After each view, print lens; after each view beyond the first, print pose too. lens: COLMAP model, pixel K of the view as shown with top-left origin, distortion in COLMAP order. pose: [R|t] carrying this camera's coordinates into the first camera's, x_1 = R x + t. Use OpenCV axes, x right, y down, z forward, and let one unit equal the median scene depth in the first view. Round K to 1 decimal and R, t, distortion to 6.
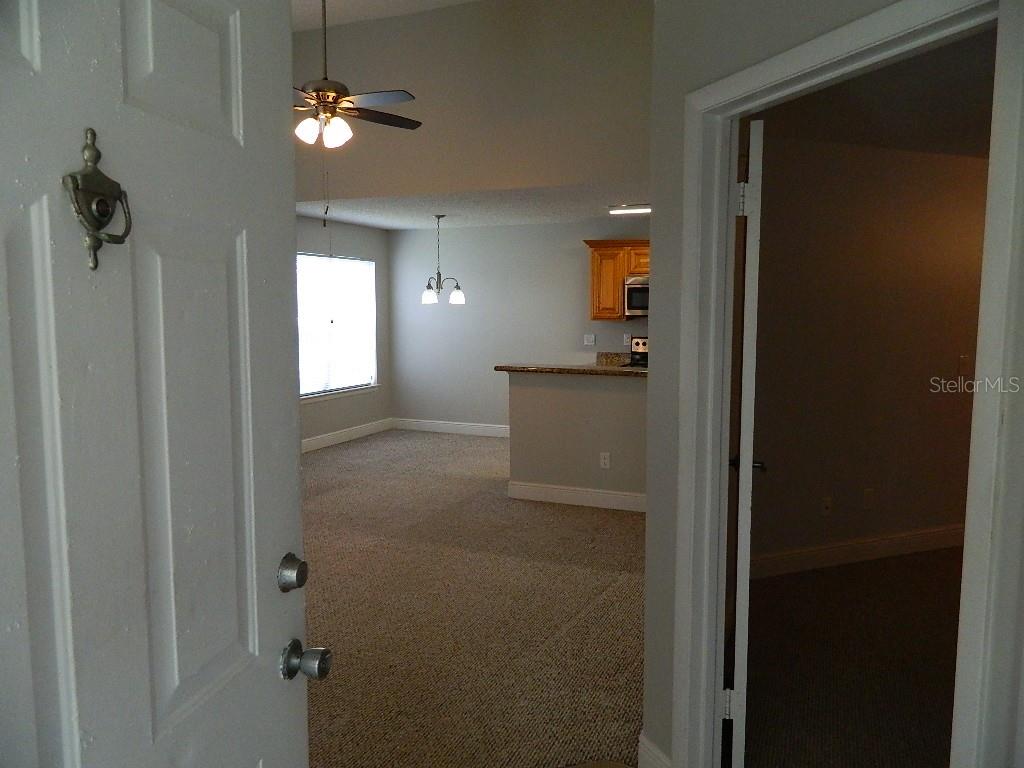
lens RADIAL K [[756.8, 0, 515.5], [0, 756.8, 379.8], [0, 0, 1]] dist [0.004451, -0.004208]
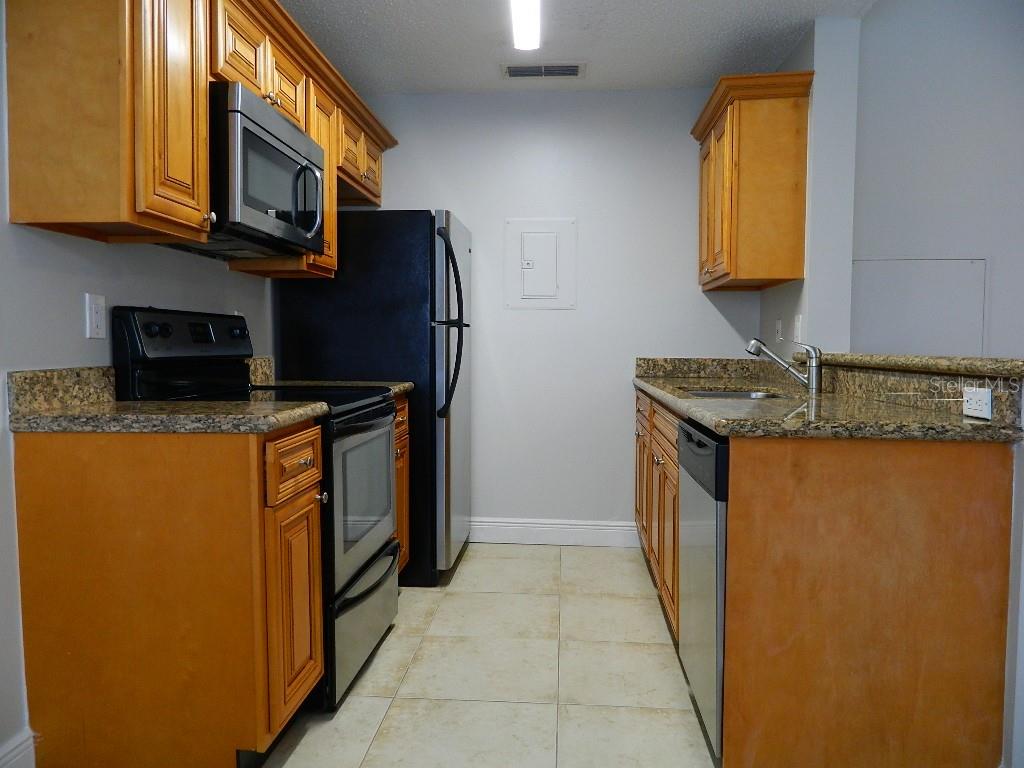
lens RADIAL K [[756.8, 0, 508.6], [0, 756.8, 378.7], [0, 0, 1]] dist [0.004451, -0.004208]
pose [[-0.316988, -0.045565, 0.947334, -0.155840], [0.090776, 0.992802, 0.078127, -0.041575], [-0.944075, 0.110761, -0.310570, 1.009843]]
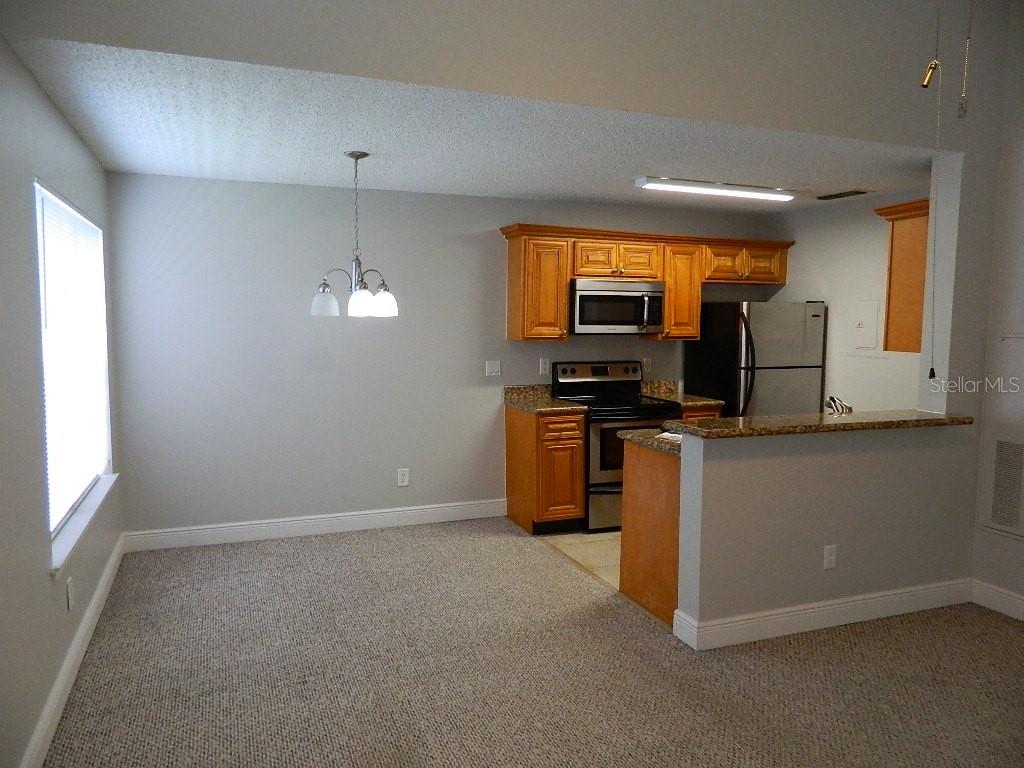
lens RADIAL K [[756.8, 0, 506.2], [0, 756.8, 376.2], [0, 0, 1]] dist [0.004451, -0.004208]
pose [[0.716529, -0.051370, 0.695663, -0.406442], [0.060334, 0.998111, 0.011561, -0.057455], [-0.694943, 0.033688, 0.718275, 0.539383]]
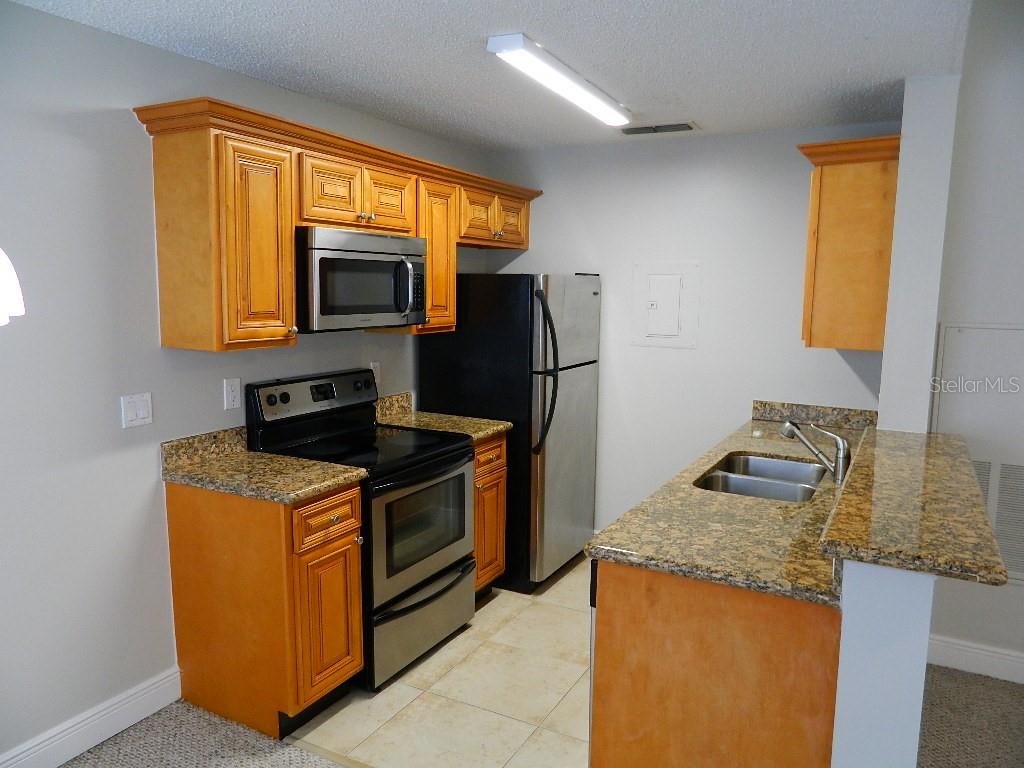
lens RADIAL K [[756.8, 0, 508.9], [0, 756.8, 379.7], [0, 0, 1]] dist [0.004451, -0.004208]
pose [[0.088621, -0.122898, 0.988455, -0.225726], [0.085186, 0.989658, 0.115410, -0.097438], [-0.992416, 0.073975, 0.098174, 0.878625]]
